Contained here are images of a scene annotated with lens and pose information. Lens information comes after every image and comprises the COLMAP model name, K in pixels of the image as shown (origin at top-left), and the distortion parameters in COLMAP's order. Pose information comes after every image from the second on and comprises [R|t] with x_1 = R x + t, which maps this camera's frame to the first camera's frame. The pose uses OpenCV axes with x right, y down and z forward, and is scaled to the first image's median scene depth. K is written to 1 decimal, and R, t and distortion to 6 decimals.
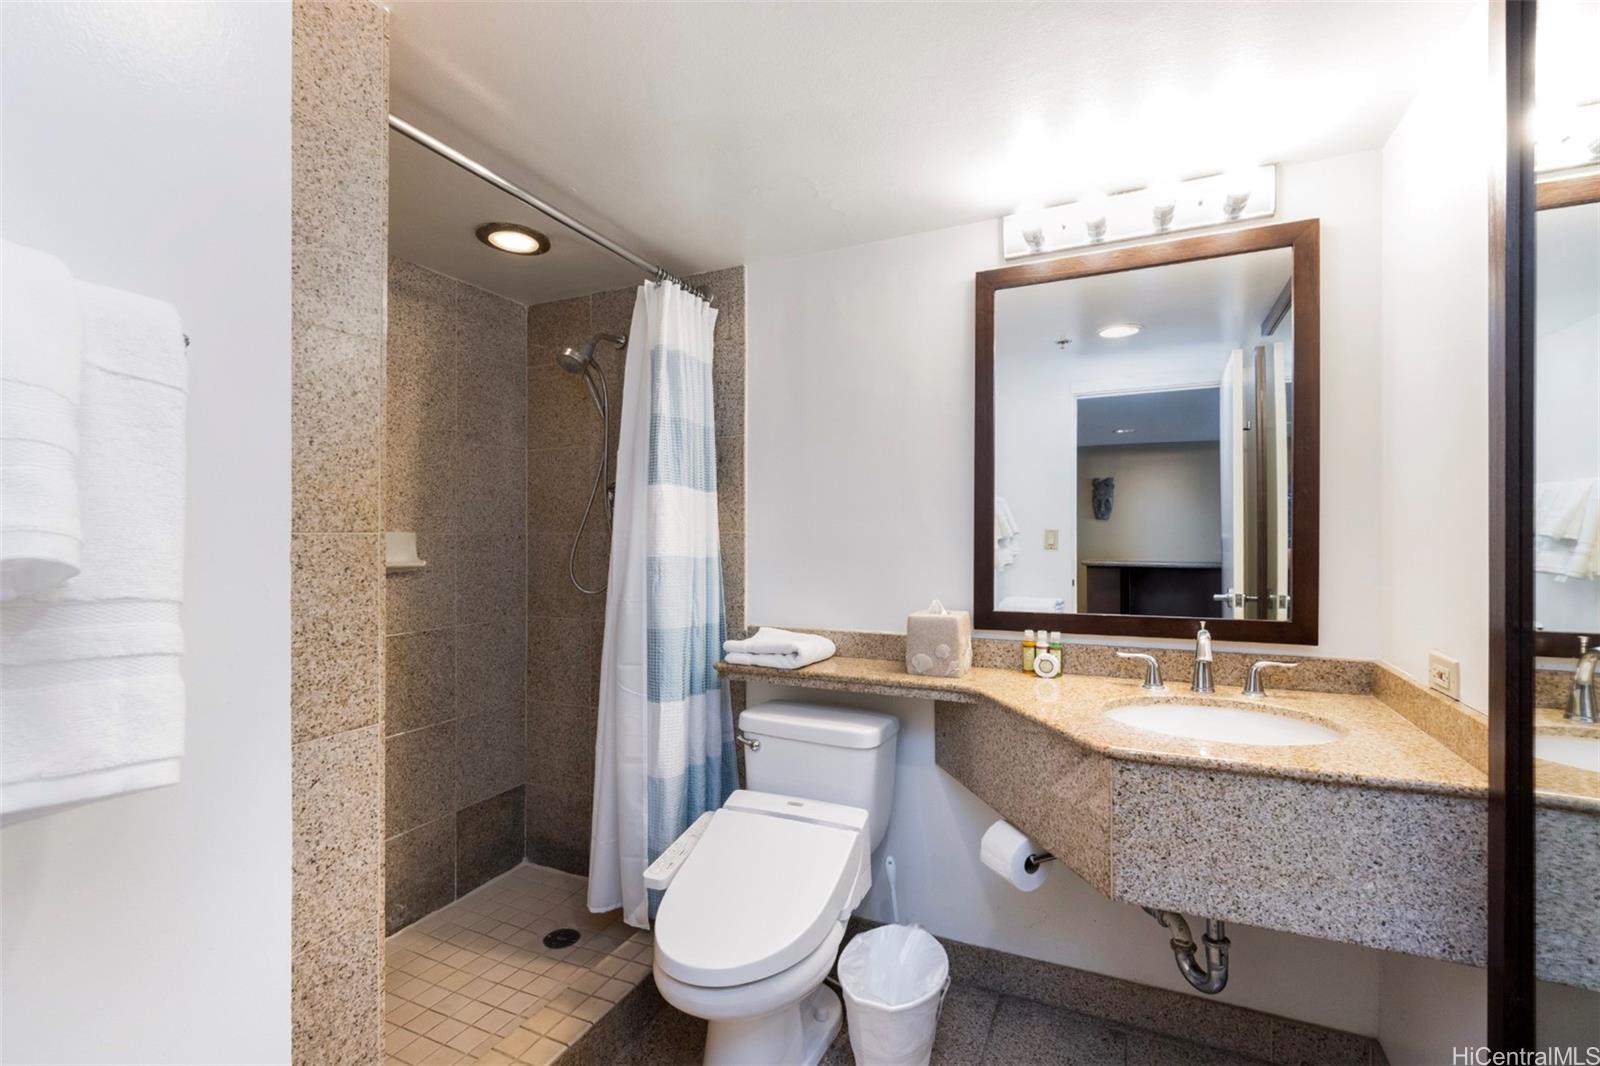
lens RADIAL K [[672.4, 0, 800.0], [0, 672.4, 533.0], [0, 0, 1]] dist [0.012088, -0.000018]
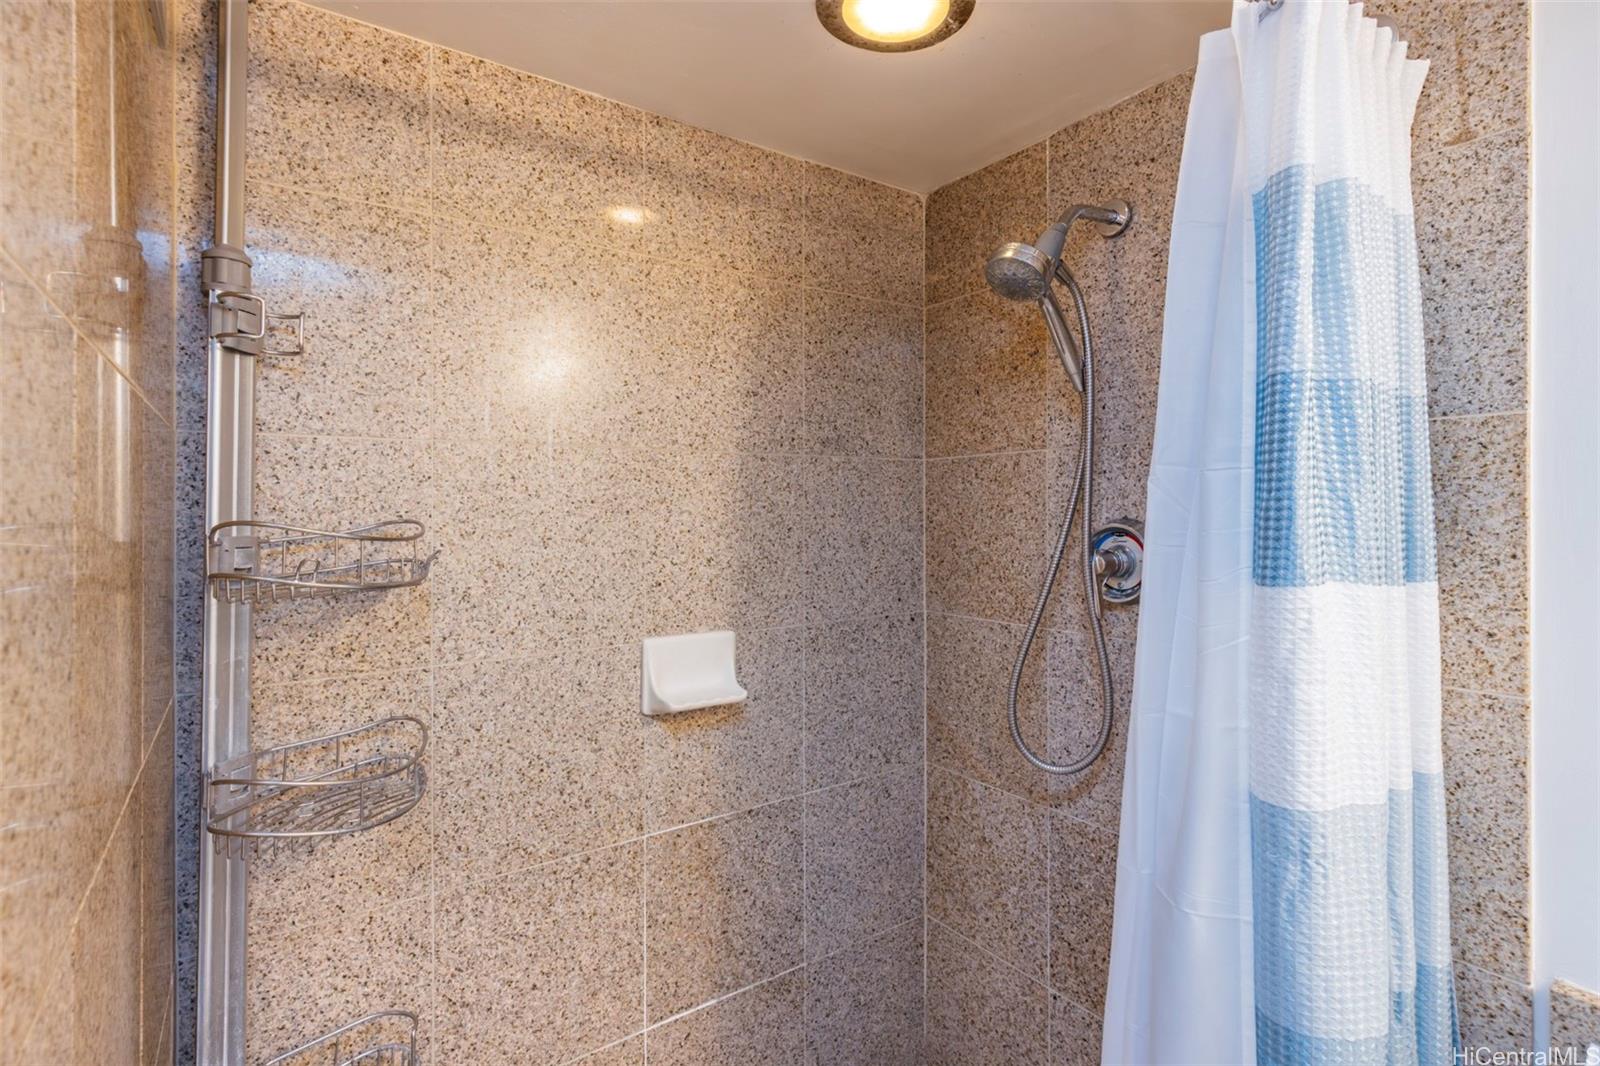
lens RADIAL K [[805.7, 0, 806.1], [0, 805.7, 503.3], [0, 0, 1]] dist [-0.000842, -0.000780]
pose [[0.860737, -0.009173, -0.508968, -0.184276], [0.000544, 0.999854, -0.017100, -0.090072], [0.509050, 0.014442, 0.860616, 0.460068]]
